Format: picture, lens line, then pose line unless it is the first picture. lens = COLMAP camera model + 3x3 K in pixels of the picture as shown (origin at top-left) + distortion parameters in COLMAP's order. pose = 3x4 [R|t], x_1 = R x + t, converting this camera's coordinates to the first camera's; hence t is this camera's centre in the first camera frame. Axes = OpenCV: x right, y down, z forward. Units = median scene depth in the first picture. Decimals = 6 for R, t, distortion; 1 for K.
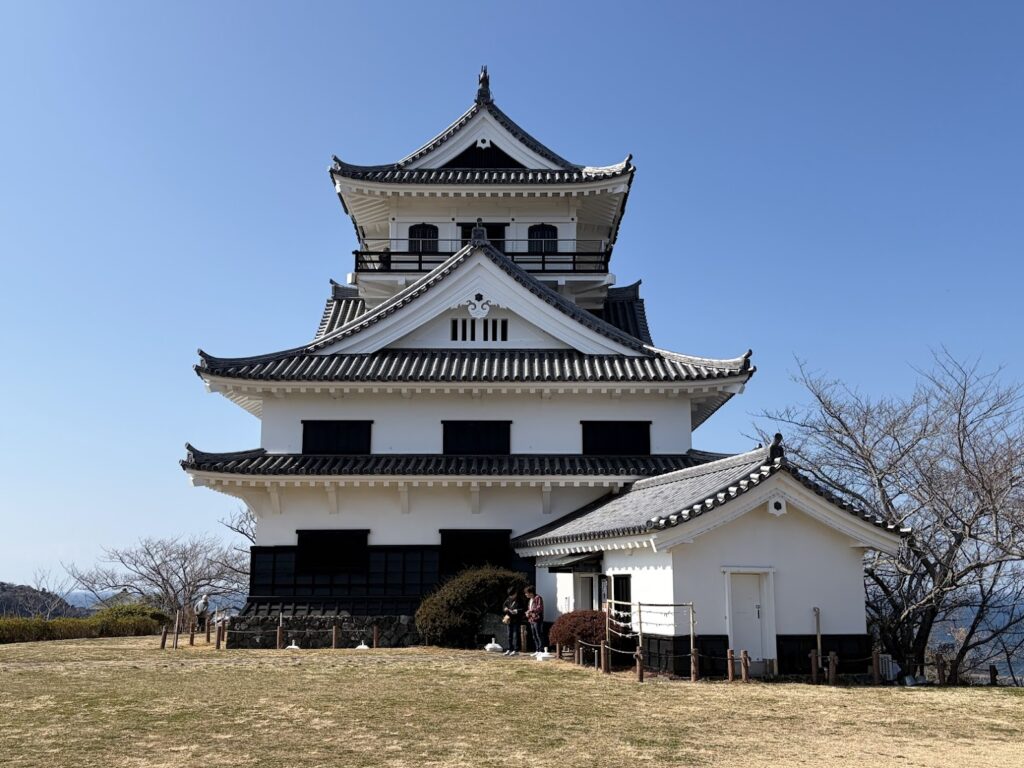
lens RADIAL K [[1024.1, 0, 512.0], [0, 1024.1, 384.0], [0, 0, 1]] dist [0.074257, -0.005572]
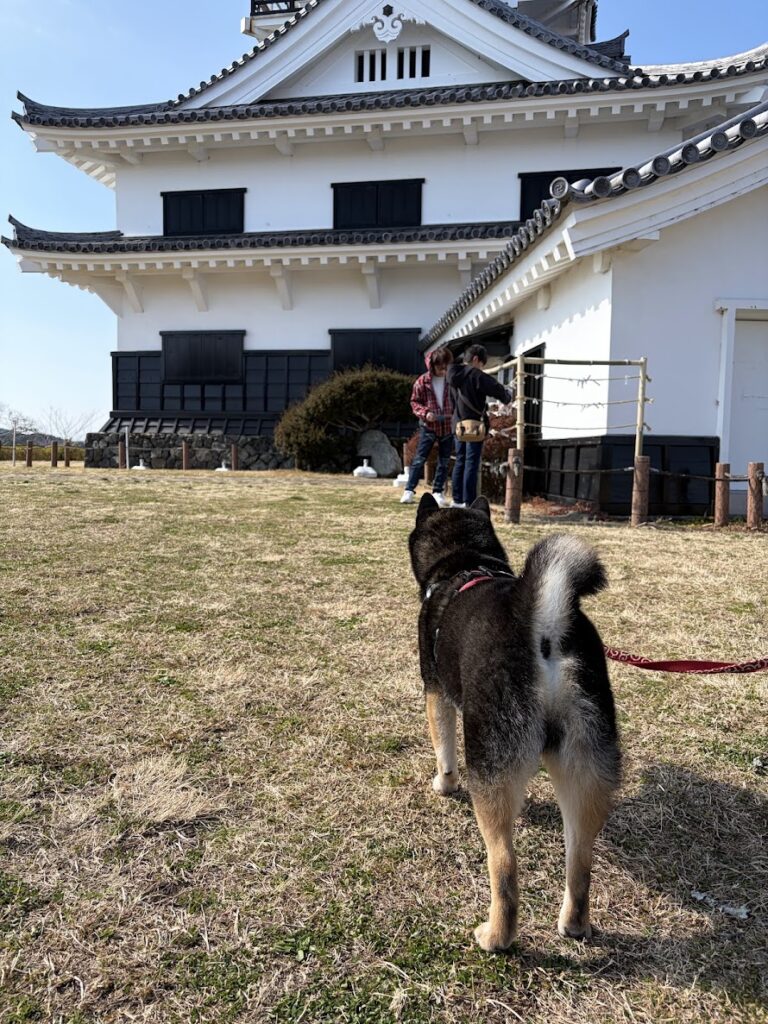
lens RADIAL K [[794.6, 0, 384.0], [0, 794.6, 512.0], [0, 0, 1]] dist [-0.000193, -0.004353]
pose [[0.984389, 0.031839, -0.173101, 0.080176], [0.015938, 0.963336, 0.267825, 0.116451], [0.175282, -0.266403, 0.947790, 0.405799]]
